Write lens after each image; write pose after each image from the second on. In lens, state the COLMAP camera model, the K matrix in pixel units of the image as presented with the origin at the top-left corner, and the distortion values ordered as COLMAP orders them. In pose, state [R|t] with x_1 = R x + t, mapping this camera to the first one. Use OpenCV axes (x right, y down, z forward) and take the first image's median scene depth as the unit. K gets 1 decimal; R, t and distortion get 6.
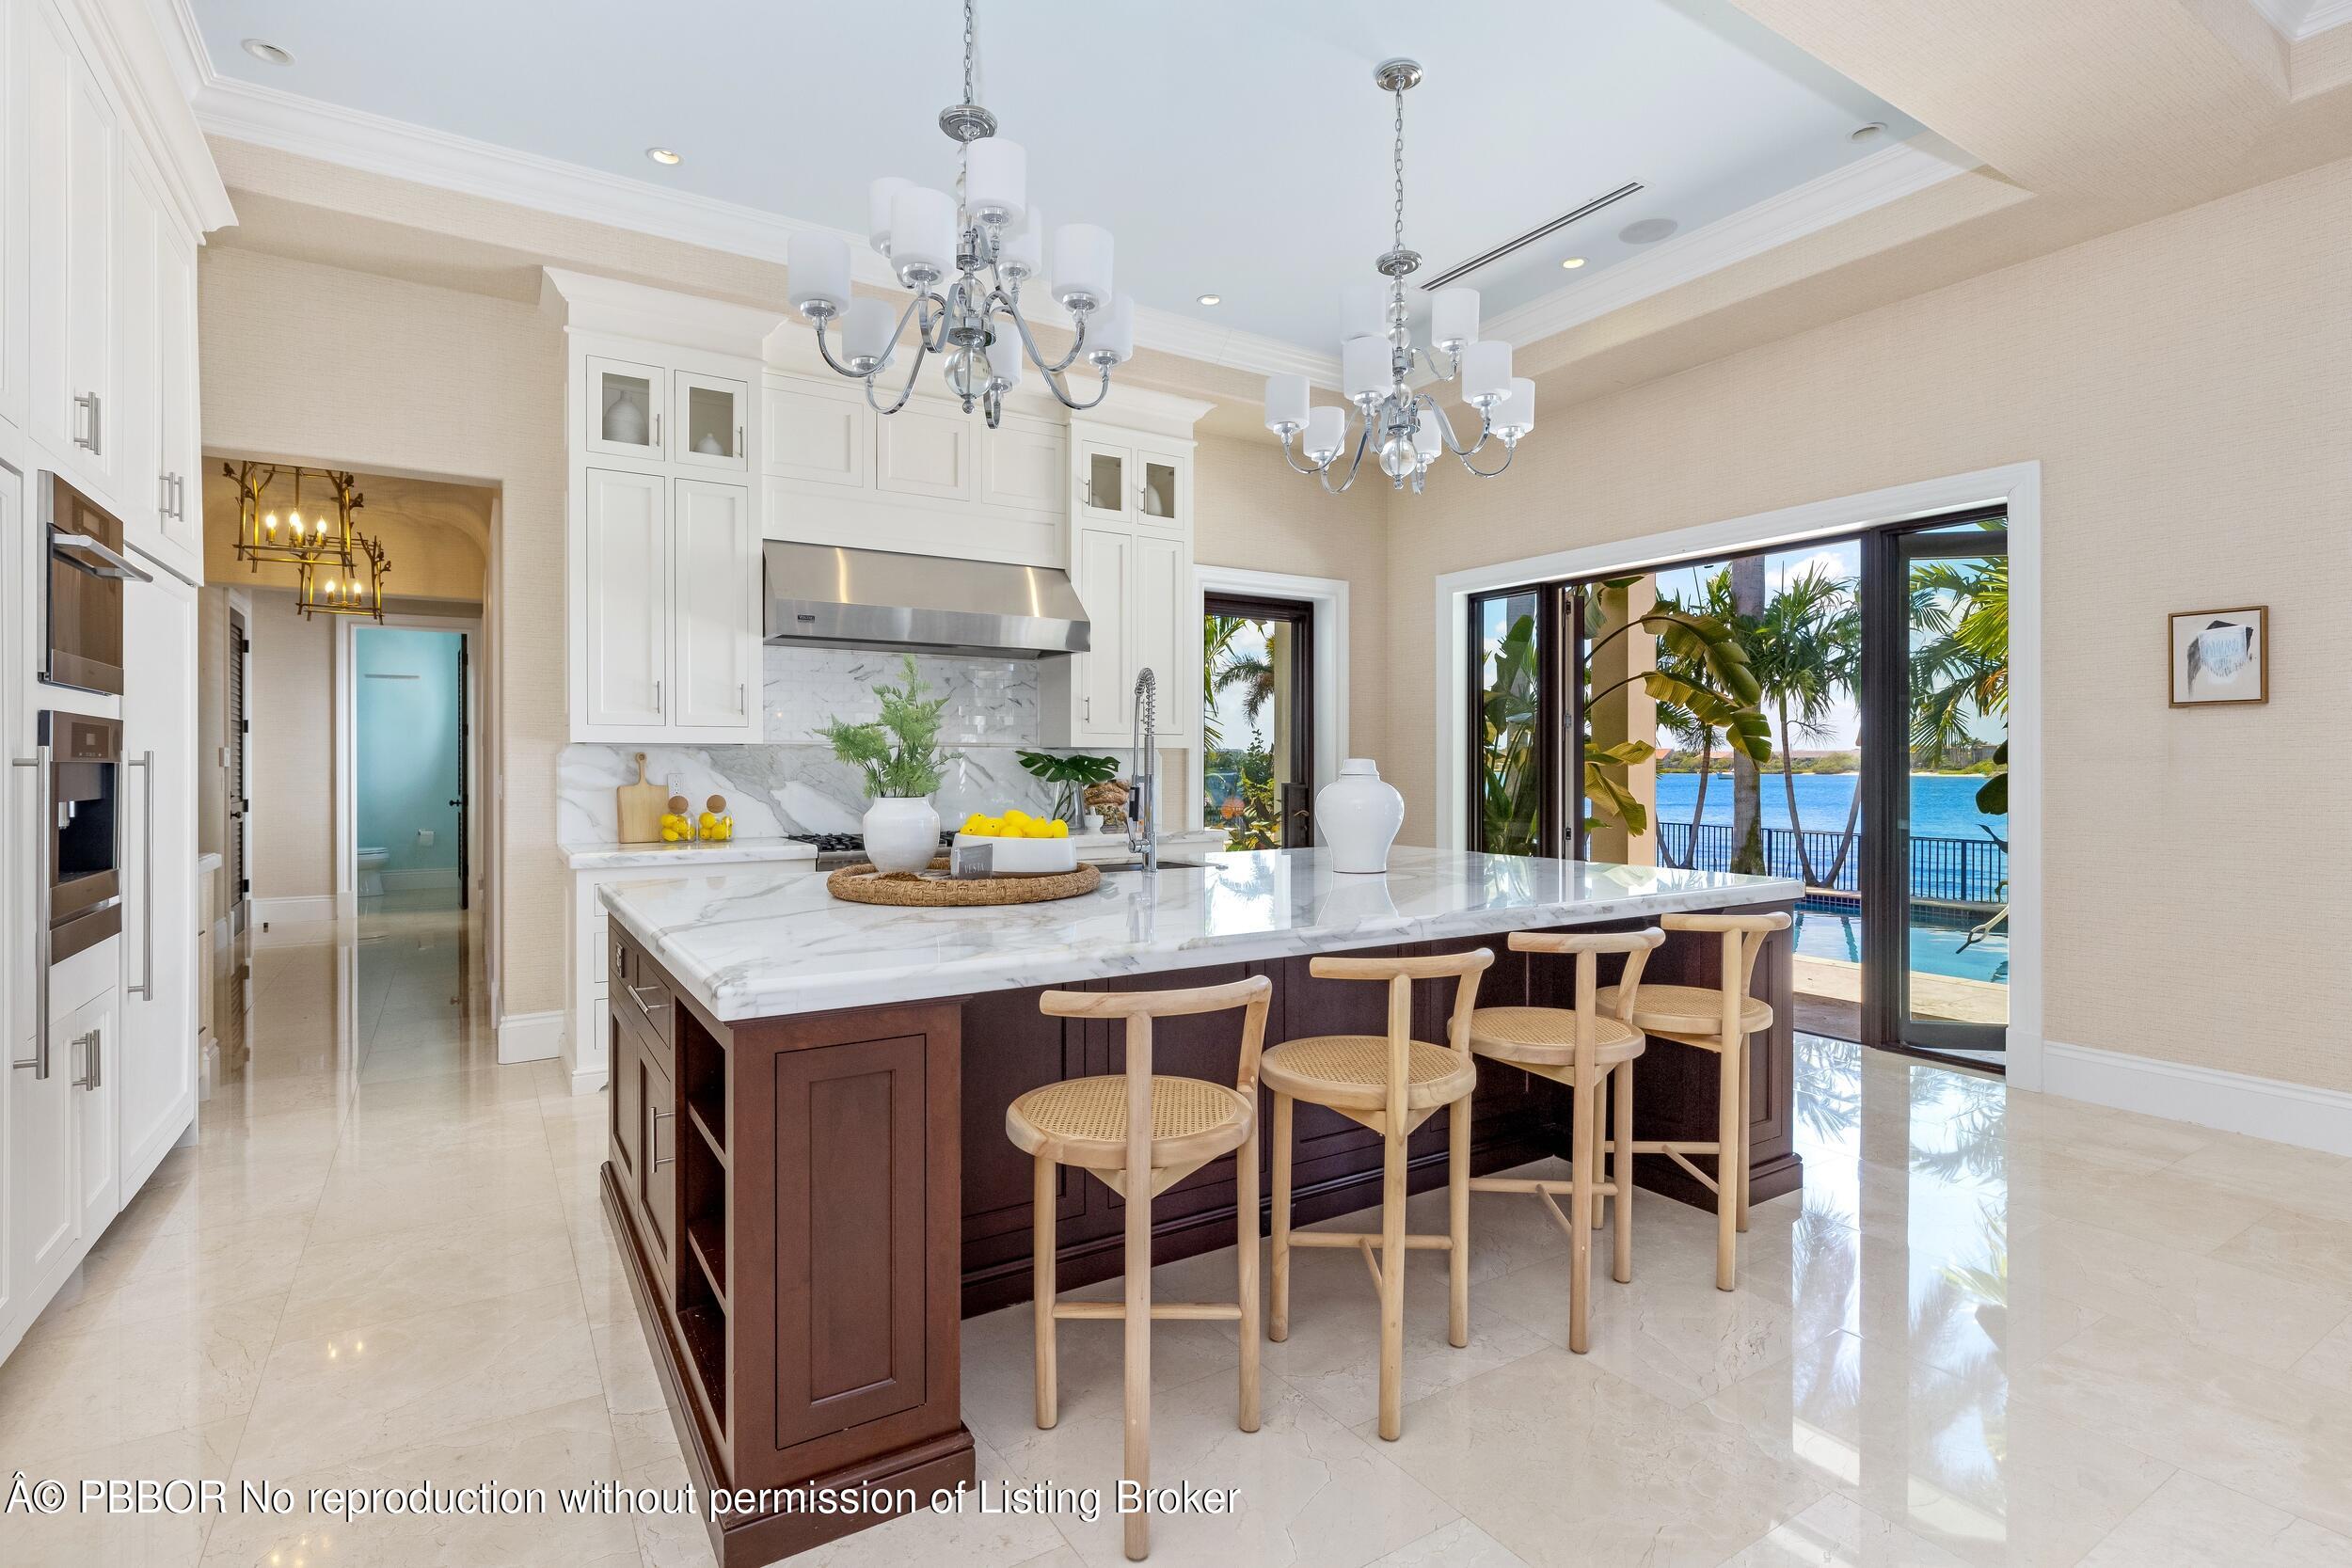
lens RADIAL K [[1119.6, 0, 1173.9], [0, 1119.6, 780.2], [0, 0, 1]] dist [-0.004730, -0.000524]
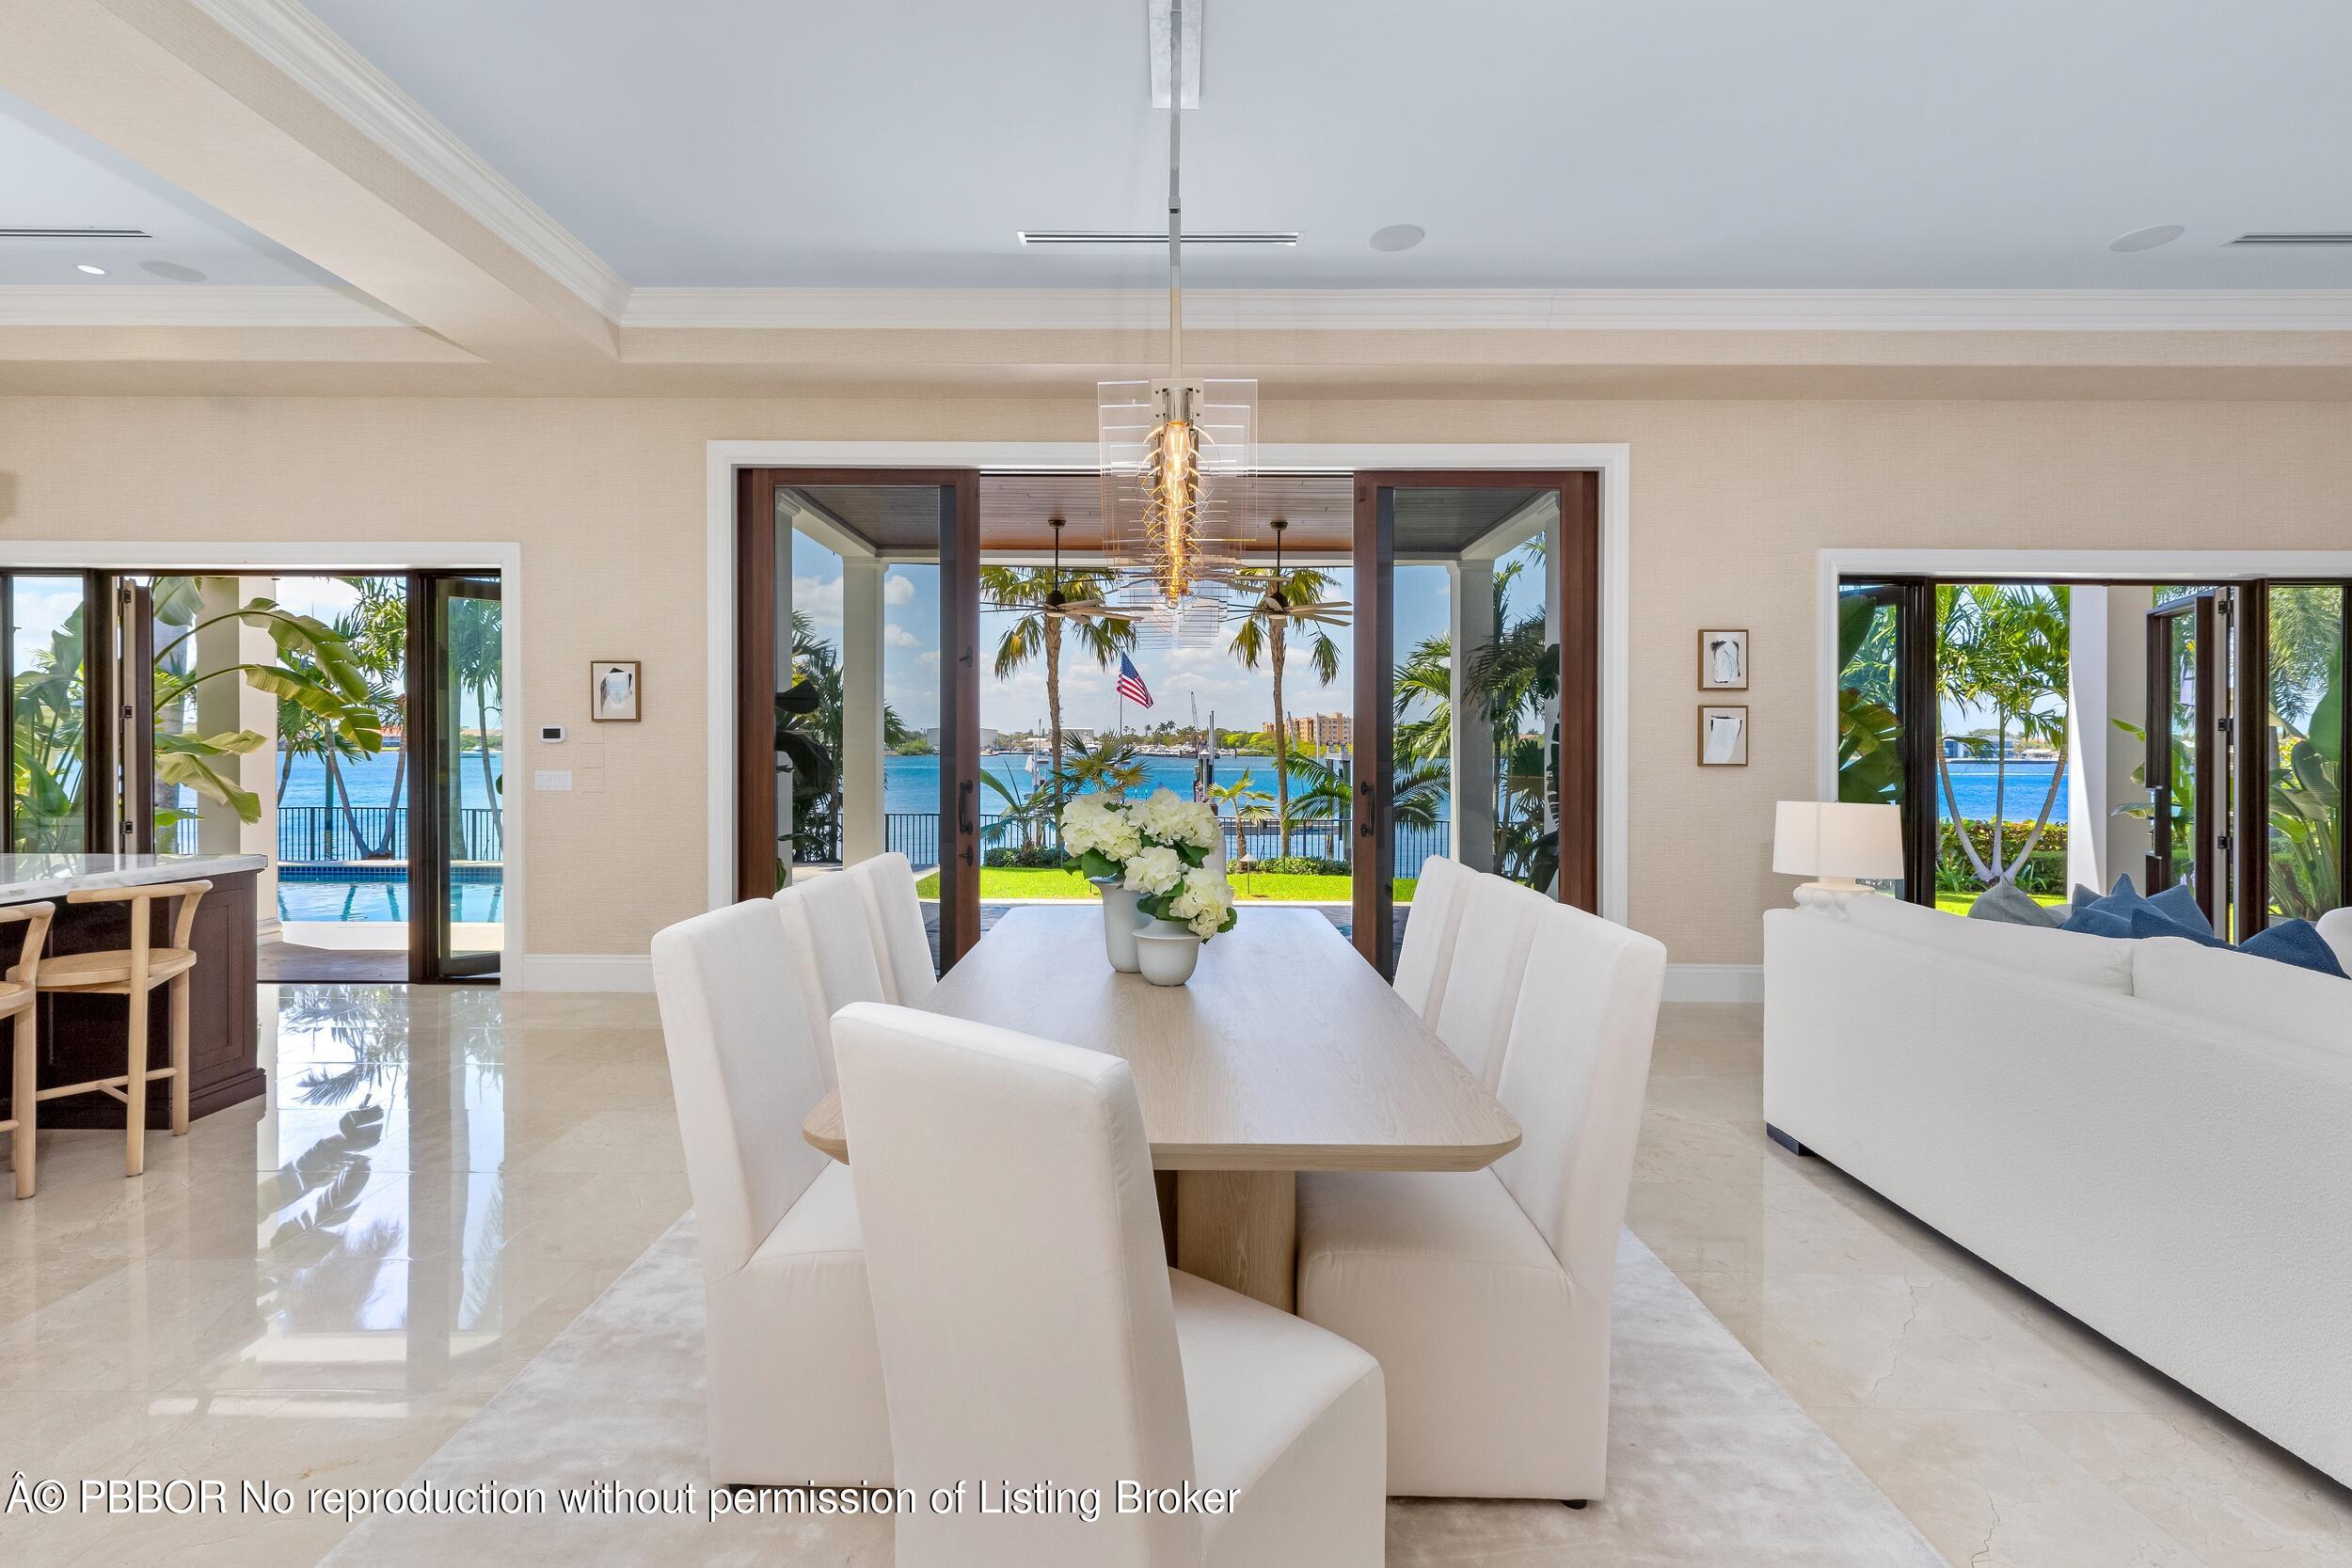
lens RADIAL K [[1113.2, 0, 1162.6], [0, 1113.2, 757.4], [0, 0, 1]] dist [-0.000299, 0.000501]
pose [[0.541950, -0.006151, 0.840388, 0.032384], [0.006525, 0.999974, 0.003111, -0.013935], [-0.840386, 0.003798, 0.541976, -0.391276]]
